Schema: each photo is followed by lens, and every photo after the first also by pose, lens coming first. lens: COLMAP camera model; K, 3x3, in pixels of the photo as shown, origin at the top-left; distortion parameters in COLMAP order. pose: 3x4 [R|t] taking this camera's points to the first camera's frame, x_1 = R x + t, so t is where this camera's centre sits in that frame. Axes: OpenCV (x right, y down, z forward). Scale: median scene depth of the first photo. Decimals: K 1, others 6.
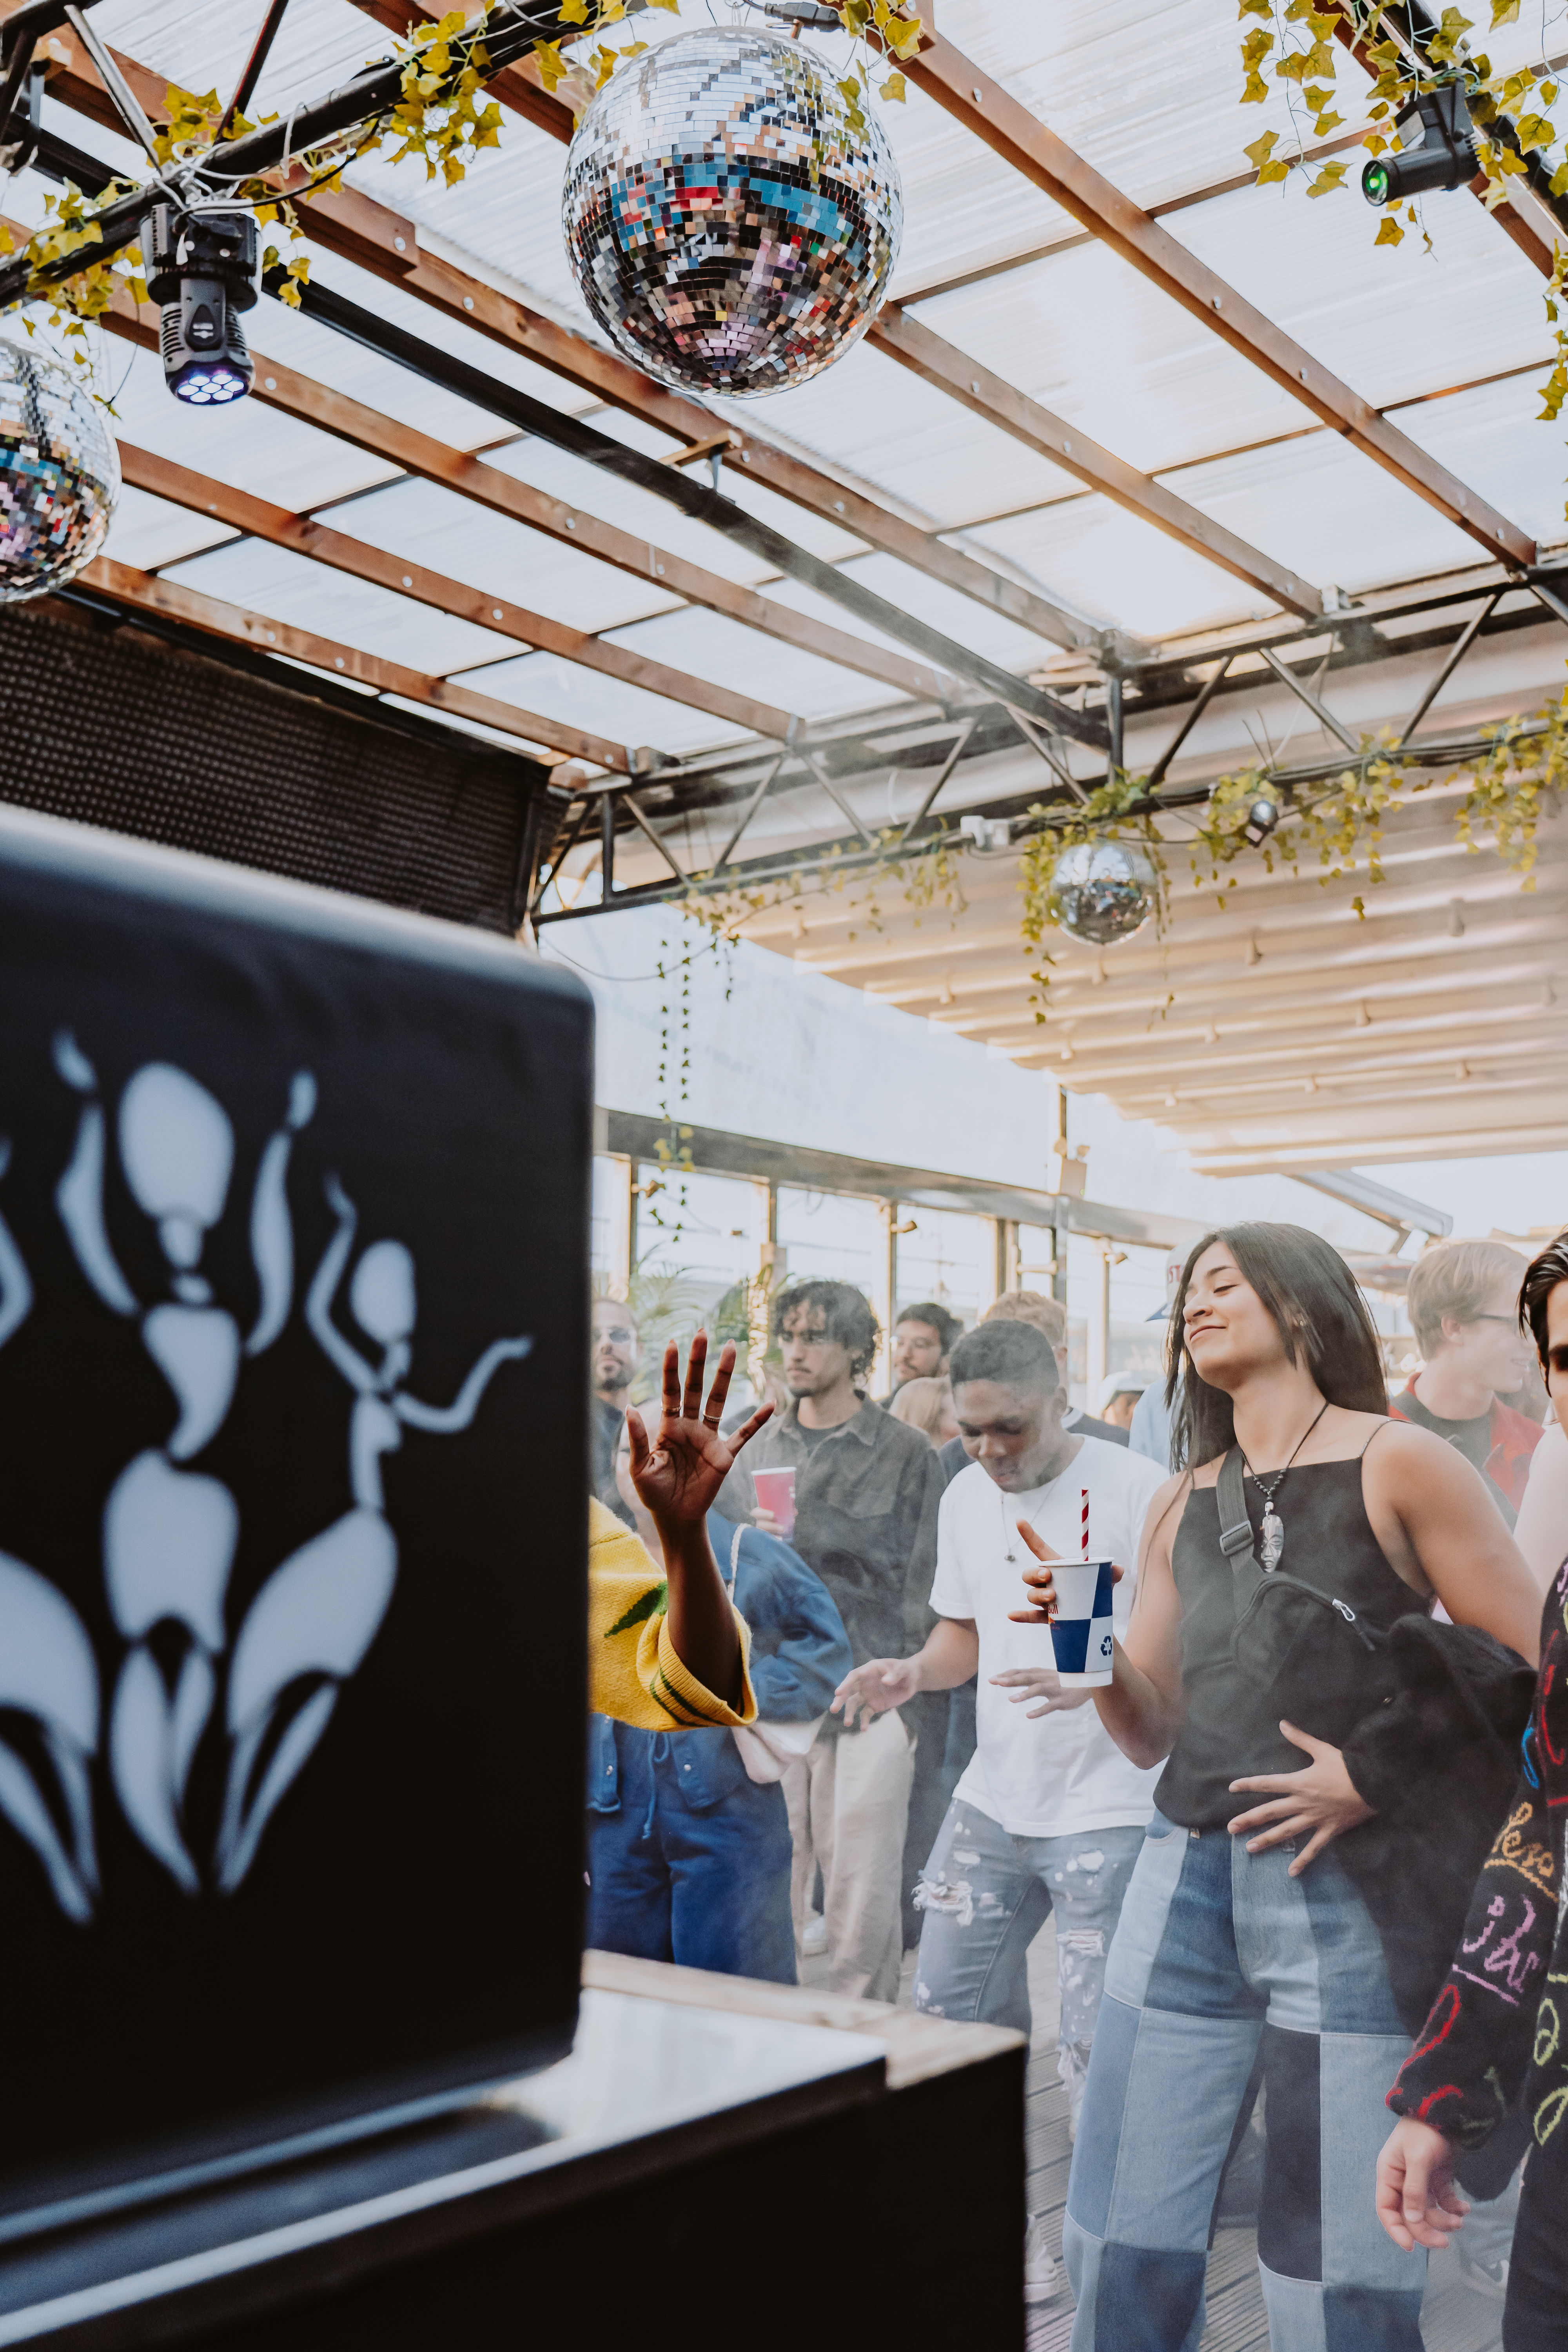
lens RADIAL K [[2352.8, 0, 784.0], [0, 2352.8, 1176.0], [0, 0, 1]] dist [-0.003169, -0.000049]
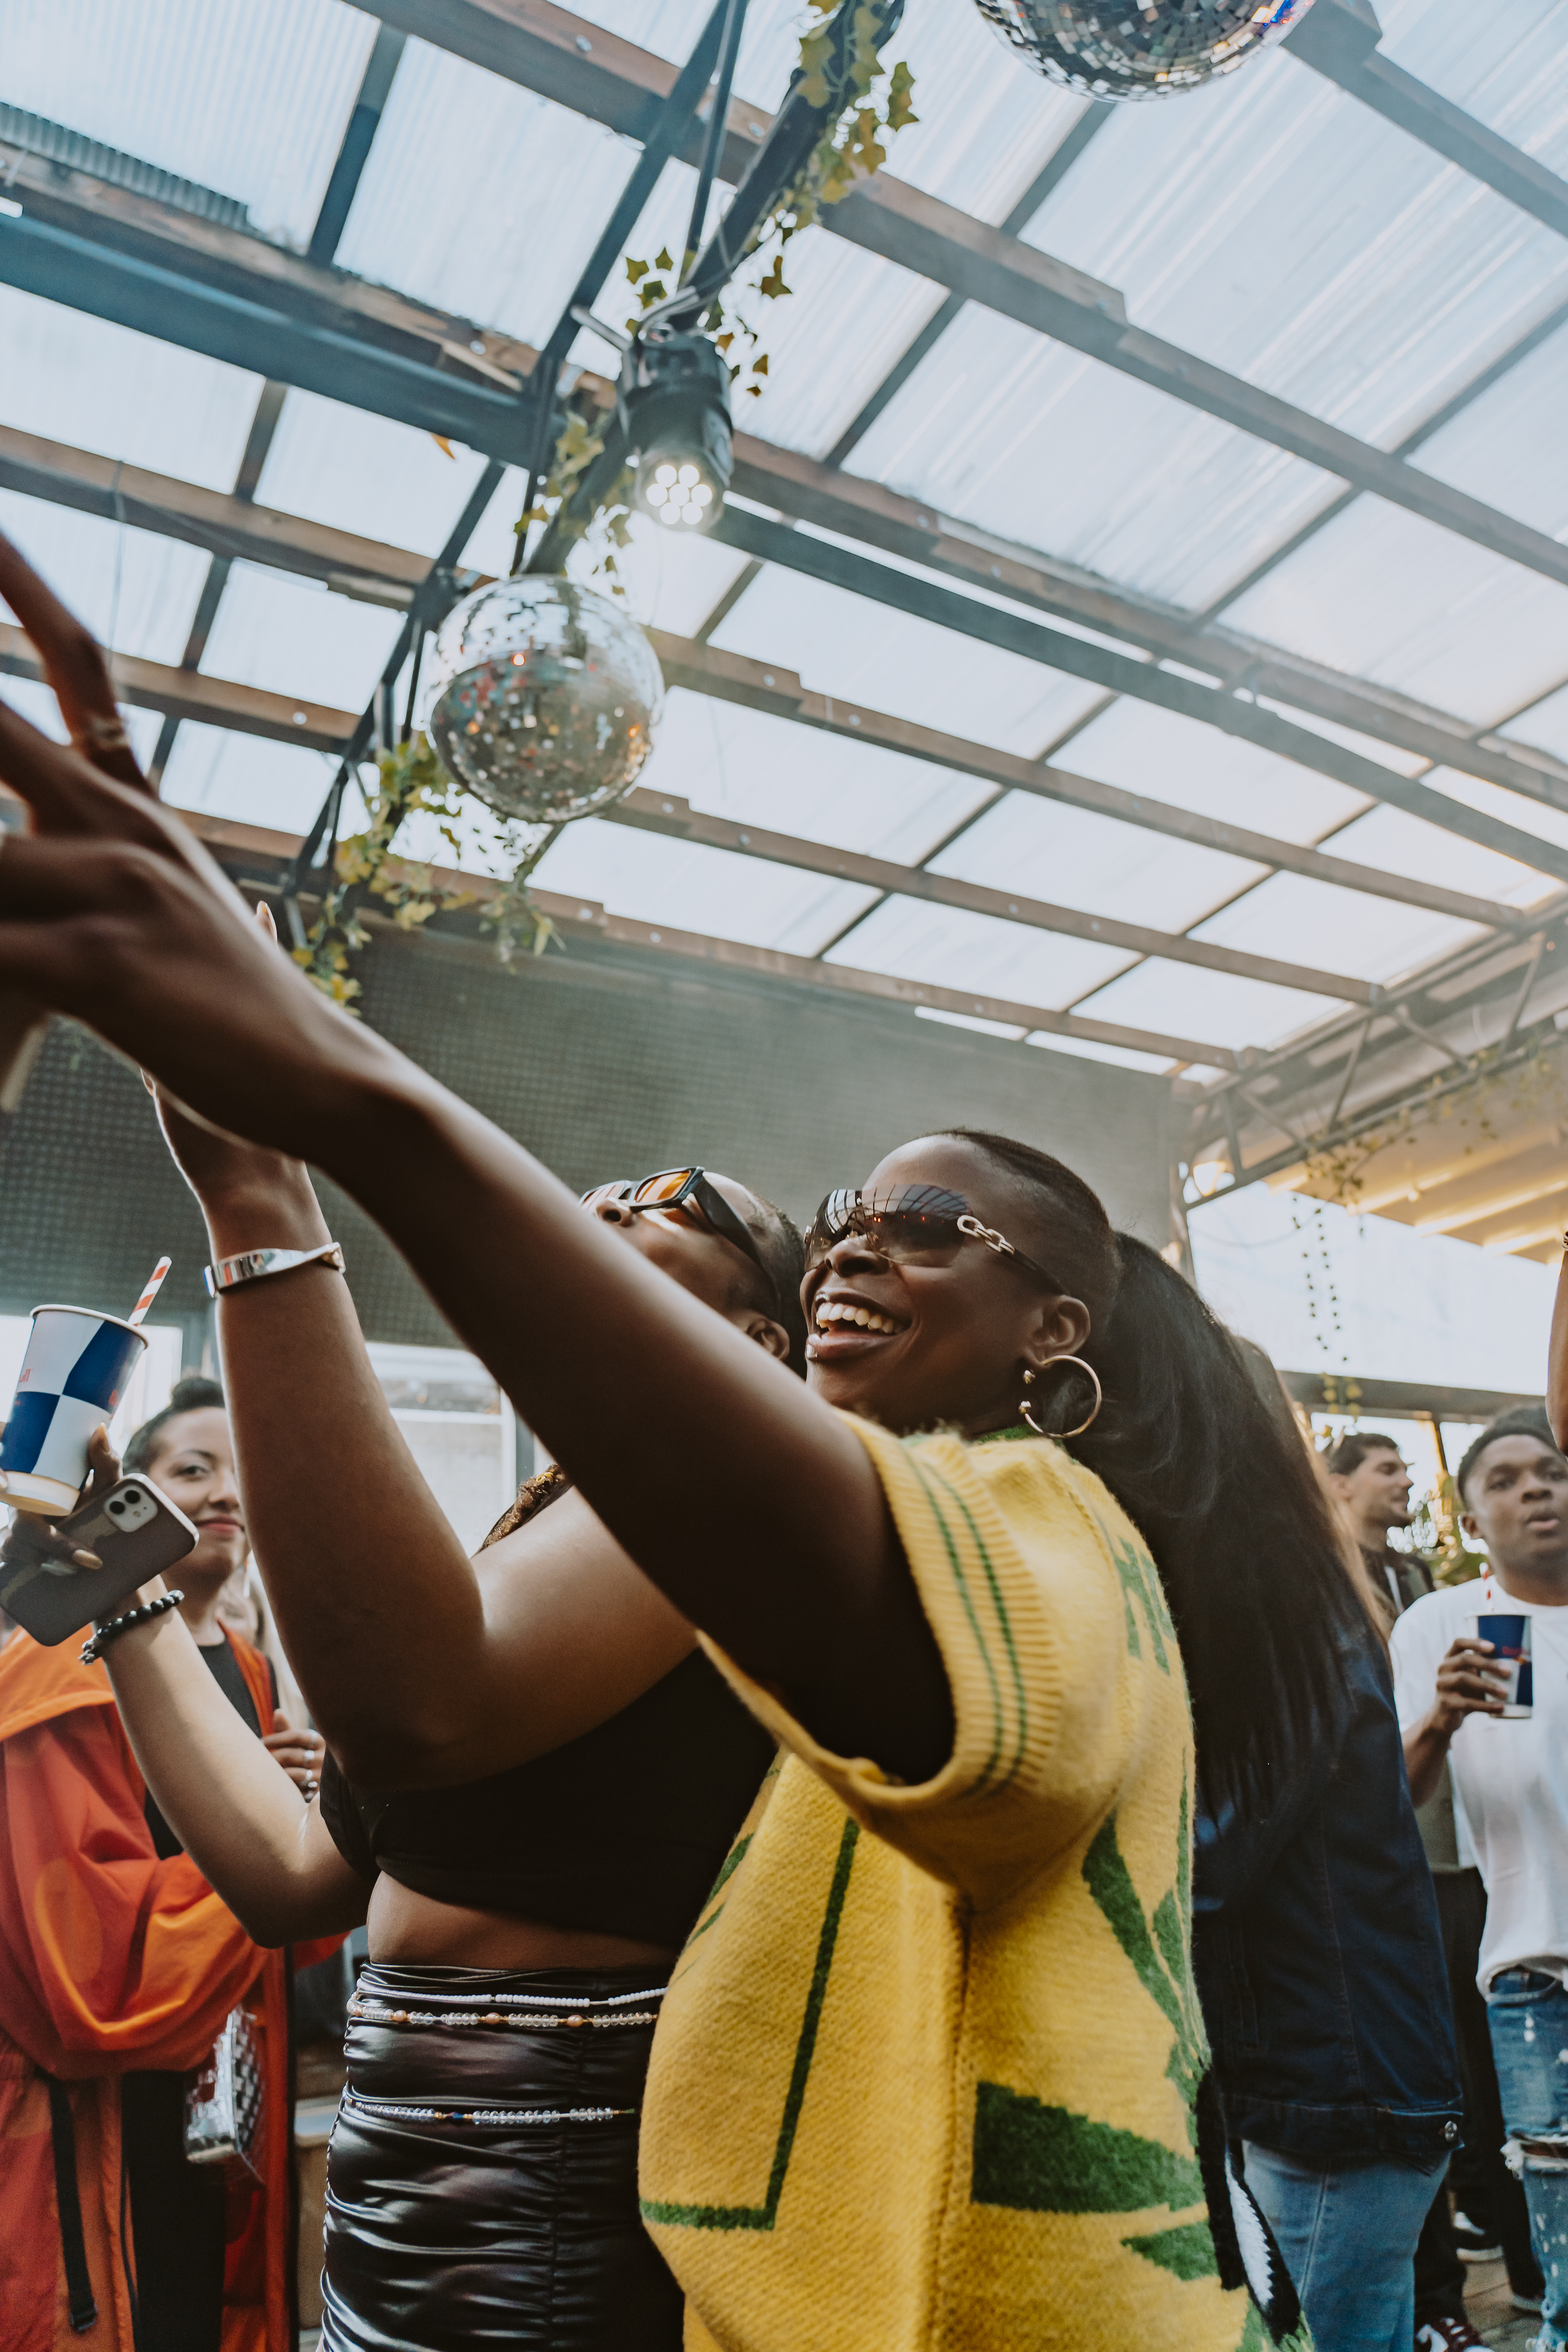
lens RADIAL K [[1597.2, 0, 784.0], [0, 1597.2, 1176.0], [0, 0, 1]] dist [-0.002576, -0.000715]
pose [[0.921538, -0.186510, -0.340562, -0.013000], [0.108222, 0.965701, -0.236027, 0.047682], [0.372903, 0.180651, 0.910115, 0.194229]]
